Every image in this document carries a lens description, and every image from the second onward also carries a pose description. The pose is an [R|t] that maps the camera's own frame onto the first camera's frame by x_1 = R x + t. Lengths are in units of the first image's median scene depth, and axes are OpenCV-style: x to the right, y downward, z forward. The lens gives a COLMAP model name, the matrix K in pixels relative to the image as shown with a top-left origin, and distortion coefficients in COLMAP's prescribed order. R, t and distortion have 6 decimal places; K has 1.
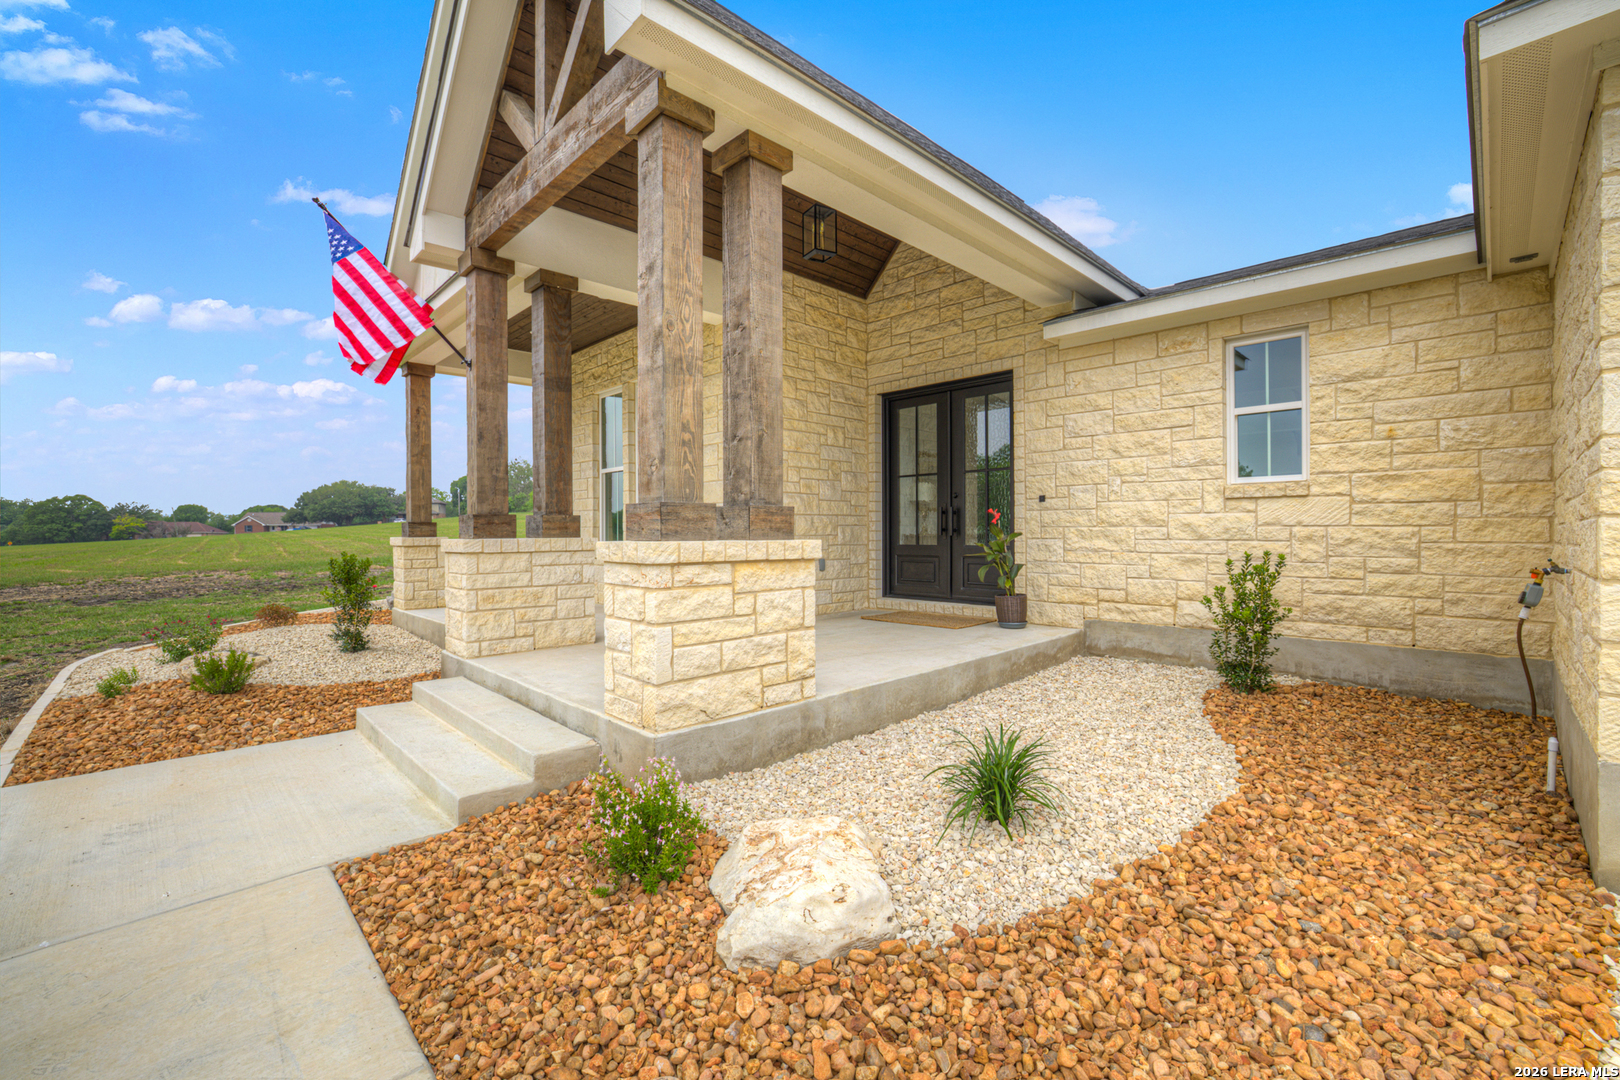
lens RADIAL K [[690.5, 0, 817.2], [0, 690.5, 537.7], [0, 0, 1]] dist [0.000650, 0.001754]
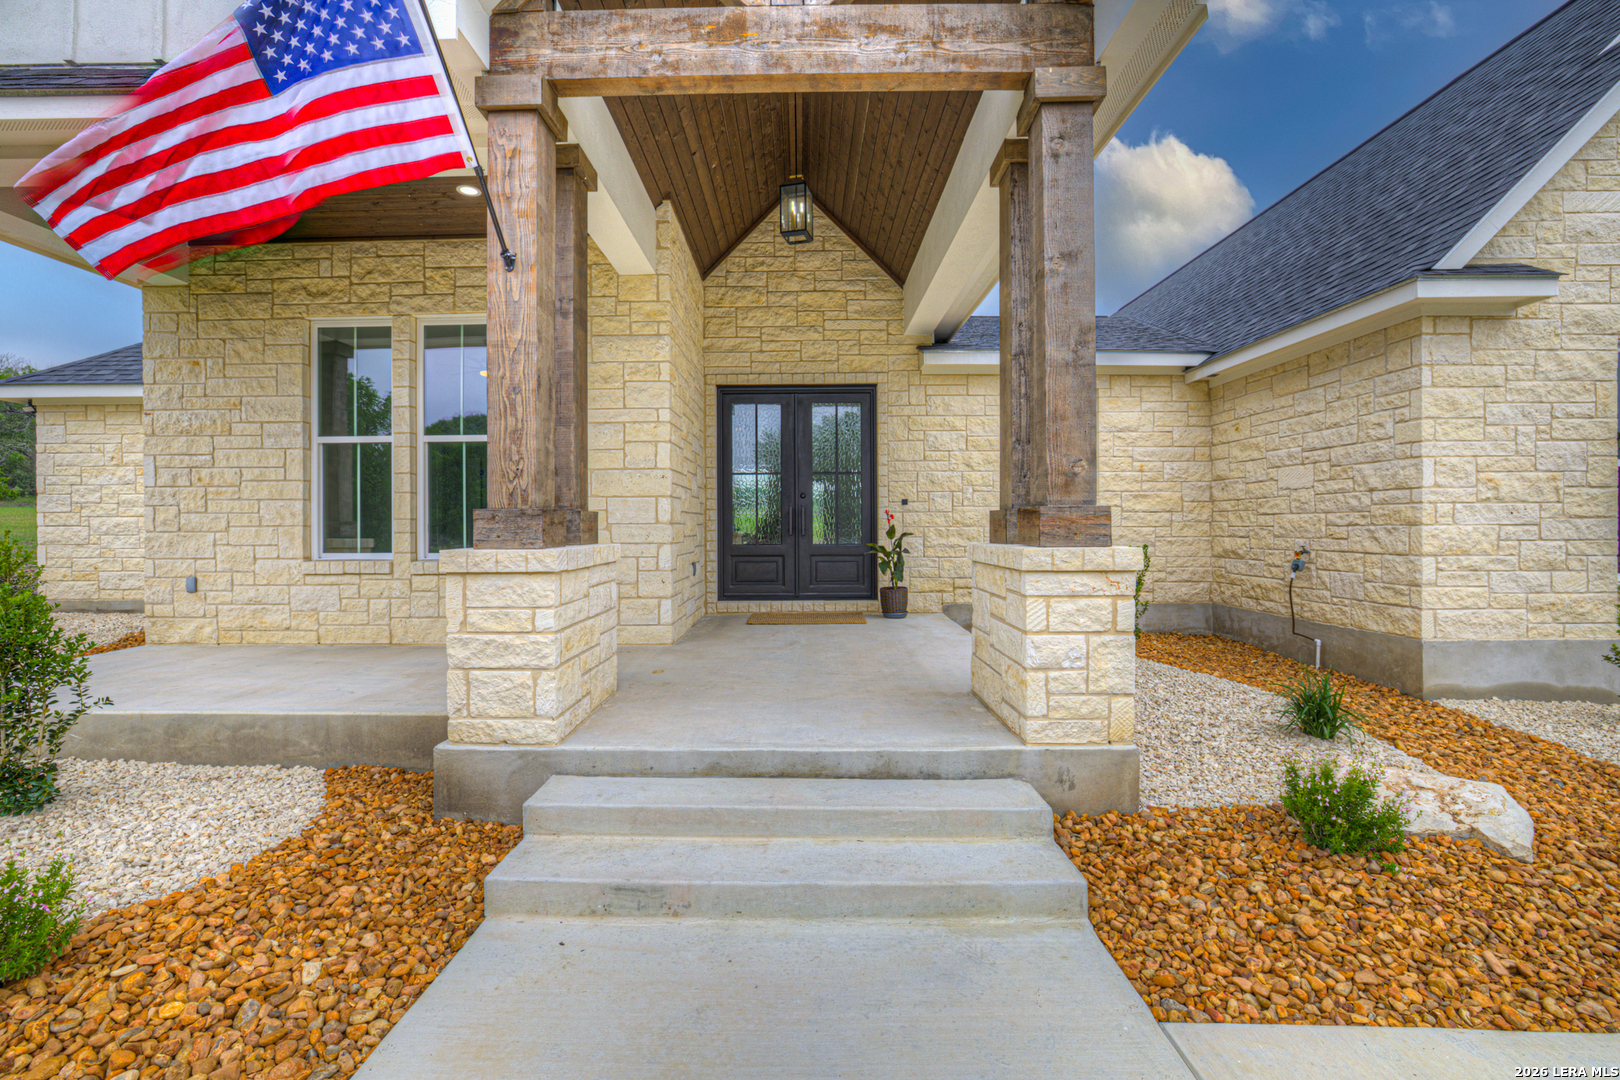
lens RADIAL K [[690.5, 0, 812.5], [0, 690.5, 529.2], [0, 0, 1]] dist [0.000650, 0.001754]
pose [[0.711254, -0.004008, 0.702924, -0.604312], [0.008323, 0.999962, -0.002720, -0.010154], [-0.702886, 0.007785, 0.711260, 0.306170]]
